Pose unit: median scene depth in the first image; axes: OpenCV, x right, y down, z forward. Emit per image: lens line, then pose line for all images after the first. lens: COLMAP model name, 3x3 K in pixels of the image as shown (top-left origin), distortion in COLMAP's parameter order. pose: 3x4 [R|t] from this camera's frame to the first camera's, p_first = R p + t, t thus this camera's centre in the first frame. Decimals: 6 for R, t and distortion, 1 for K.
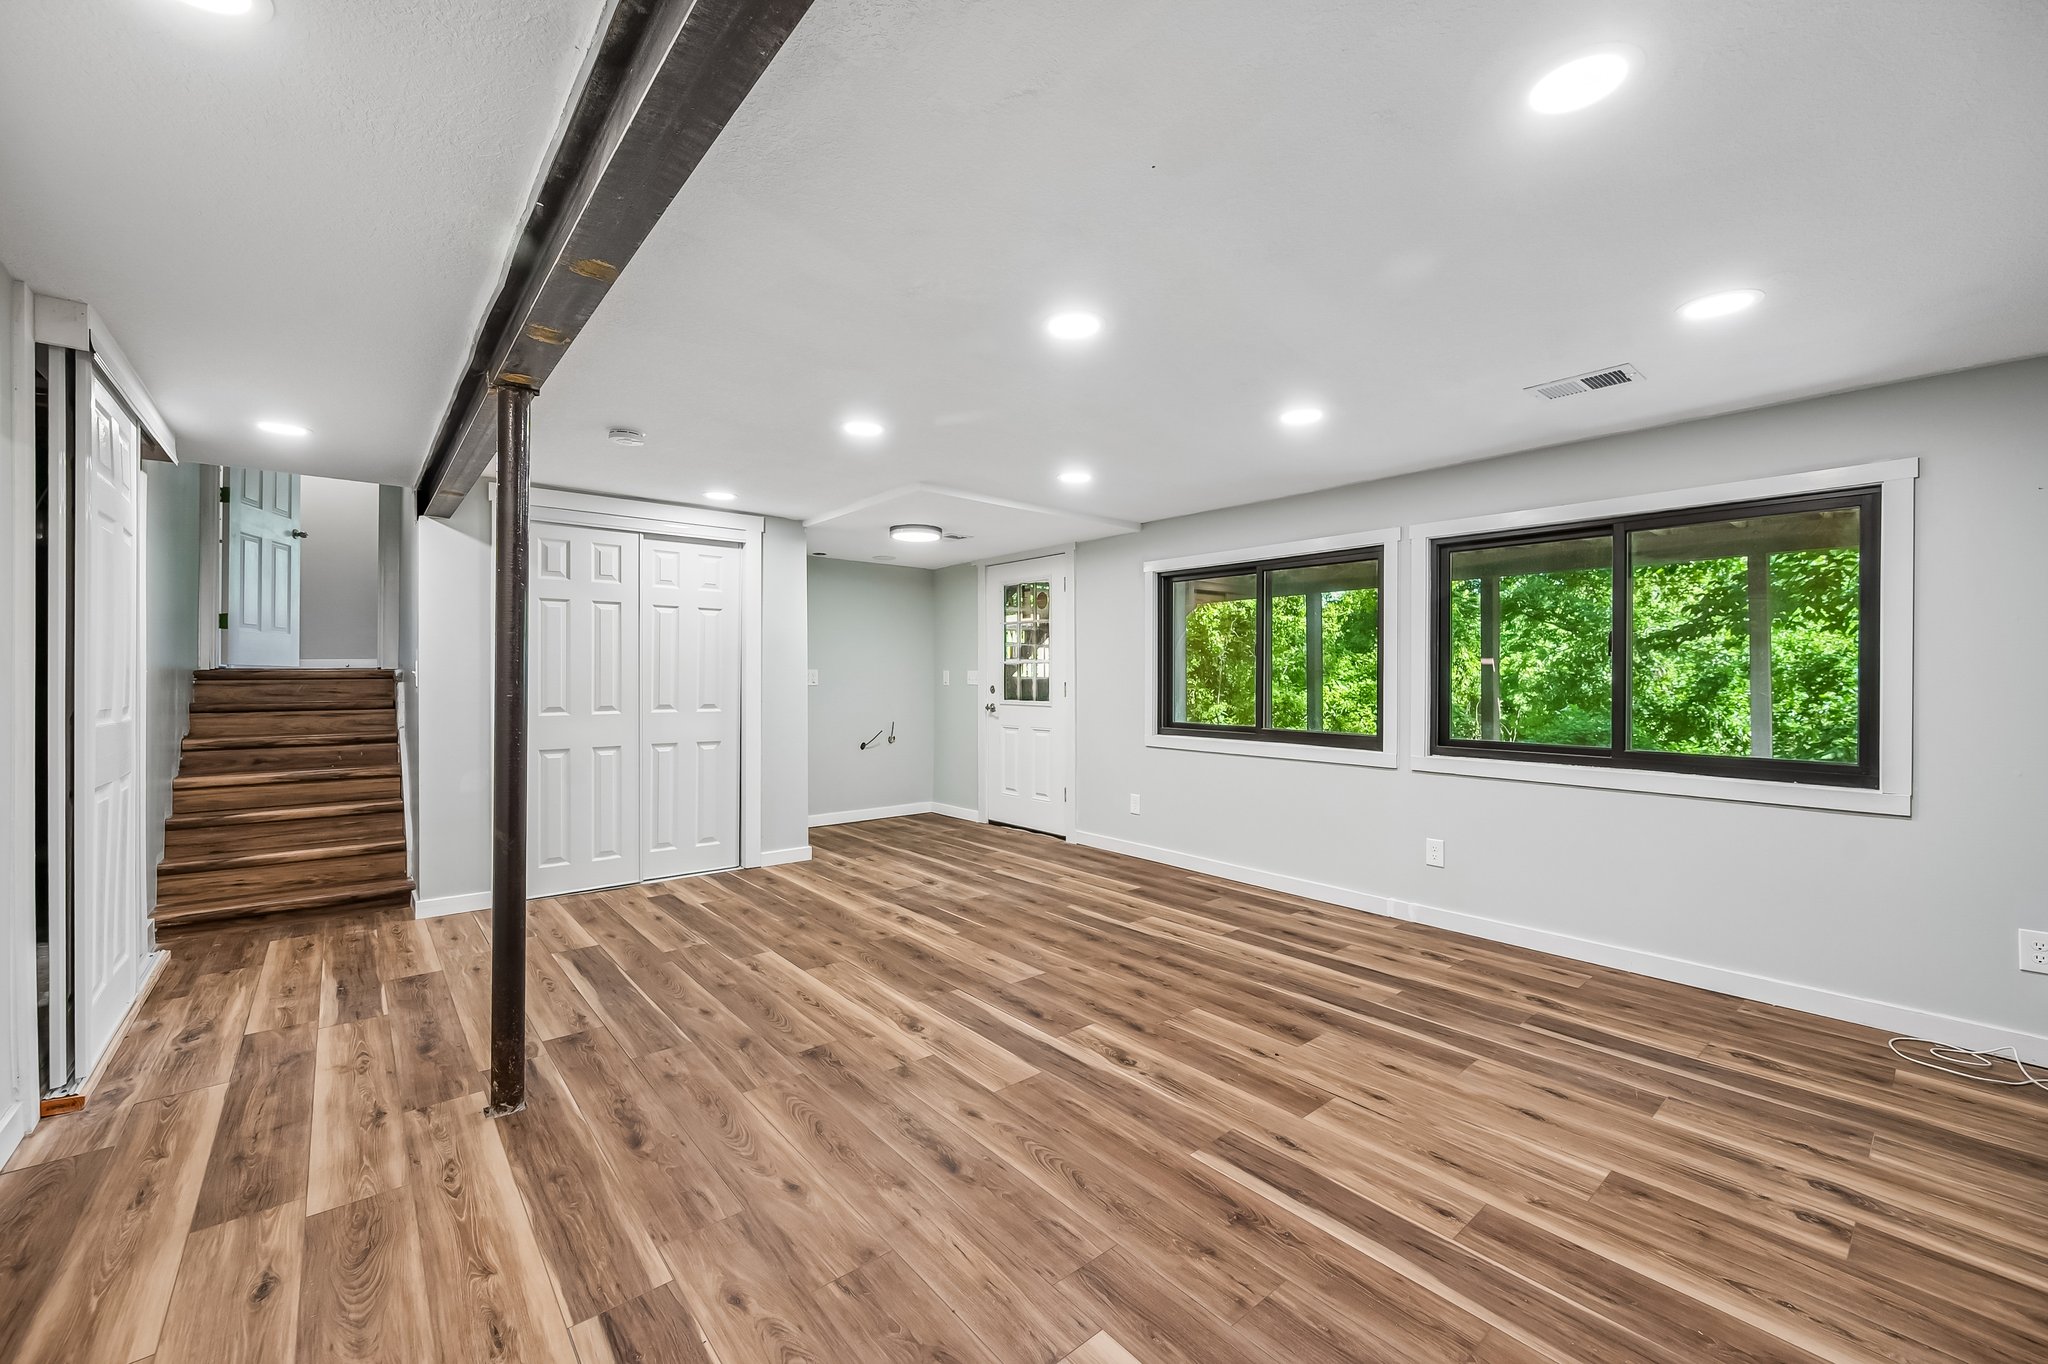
lens RADIAL K [[812.0, 0, 1025.7], [0, 812.0, 680.6], [0, 0, 1]] dist [-0.000568, -0.000164]
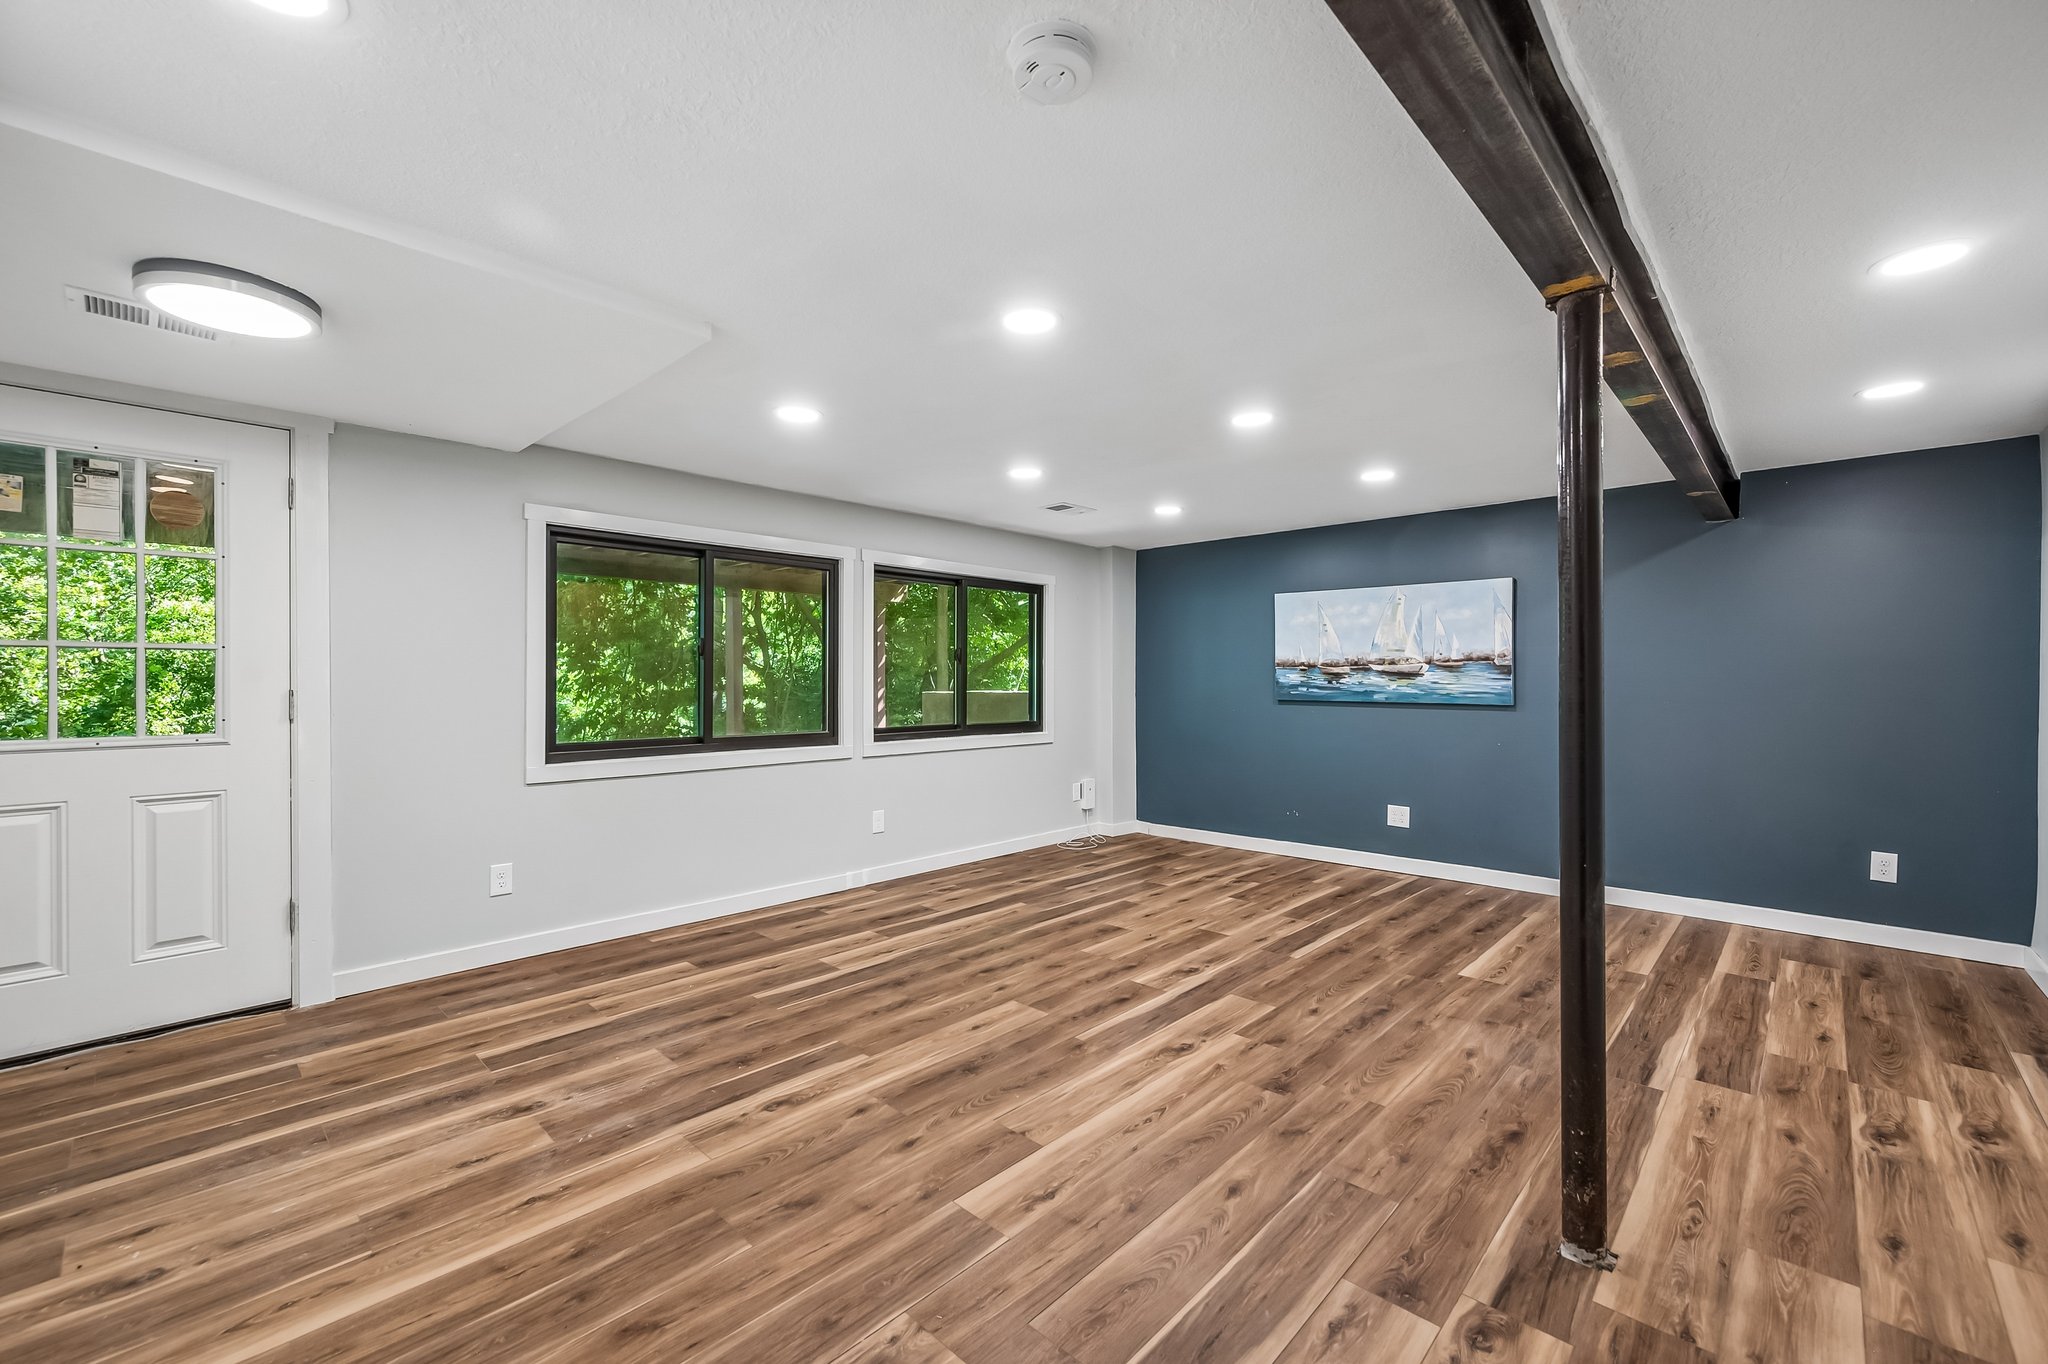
lens RADIAL K [[837.7, 0, 1028.8], [0, 837.7, 685.1], [0, 0, 1]] dist [0.001327, 0.000673]
pose [[-0.110581, -0.011172, 0.993804, -0.879114], [0.004678, 0.999920, 0.011761, -0.008624], [-0.993856, 0.005949, -0.110520, 1.039246]]
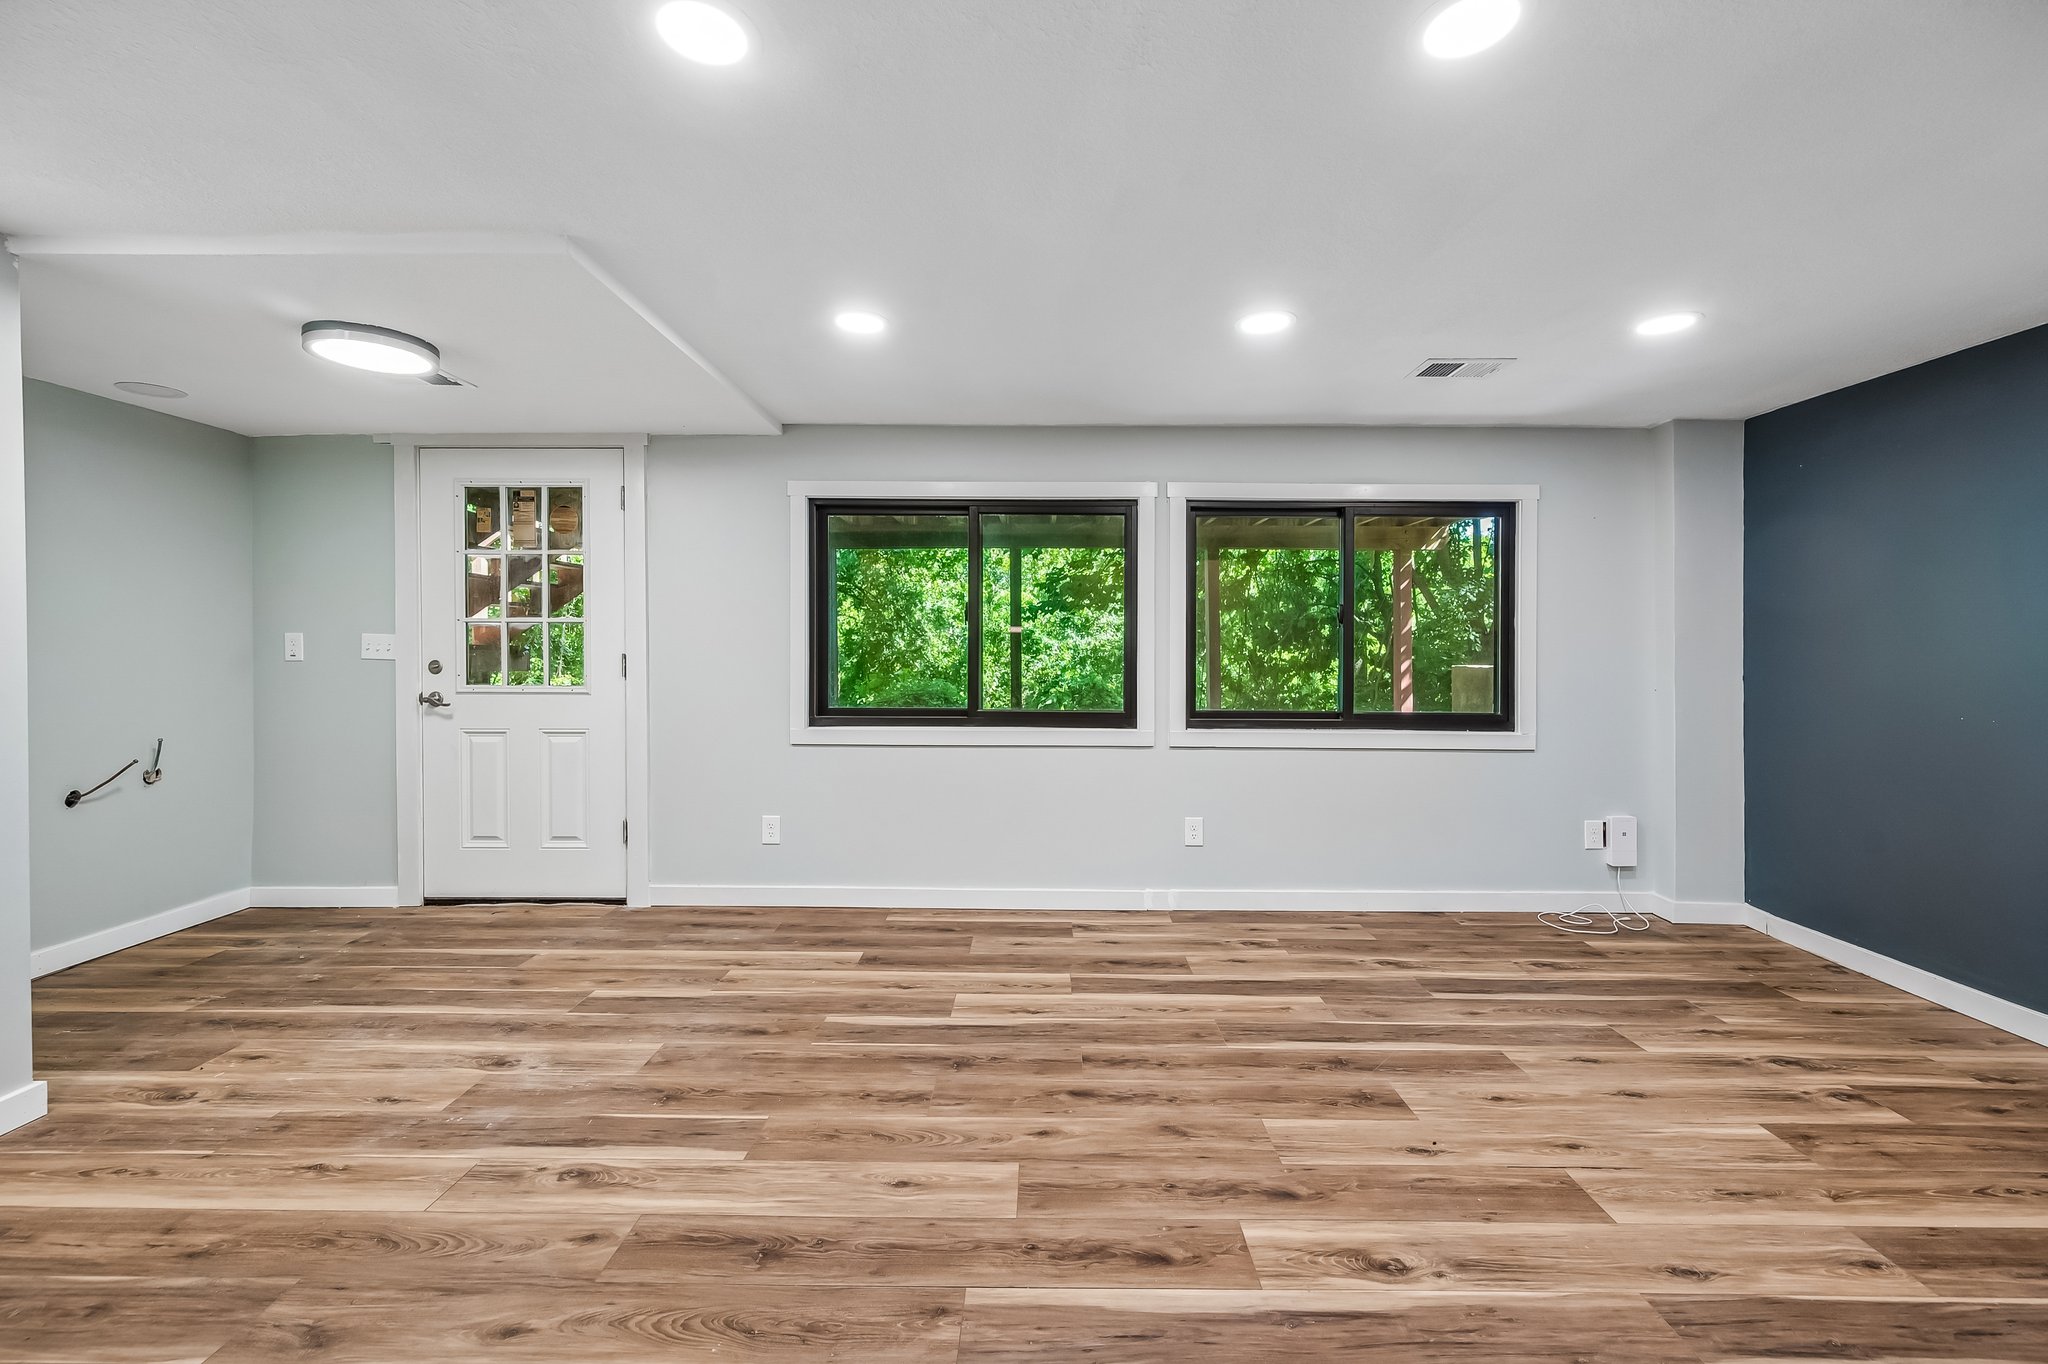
lens RADIAL K [[822.8, 0, 1036.8], [0, 822.8, 649.4], [0, 0, 1]] dist [0.000449, 0.000132]
pose [[0.650593, -0.004573, 0.759413, -0.390378], [0.001930, 0.999989, 0.004369, -0.006103], [-0.759424, -0.001377, 0.650595, 0.586099]]
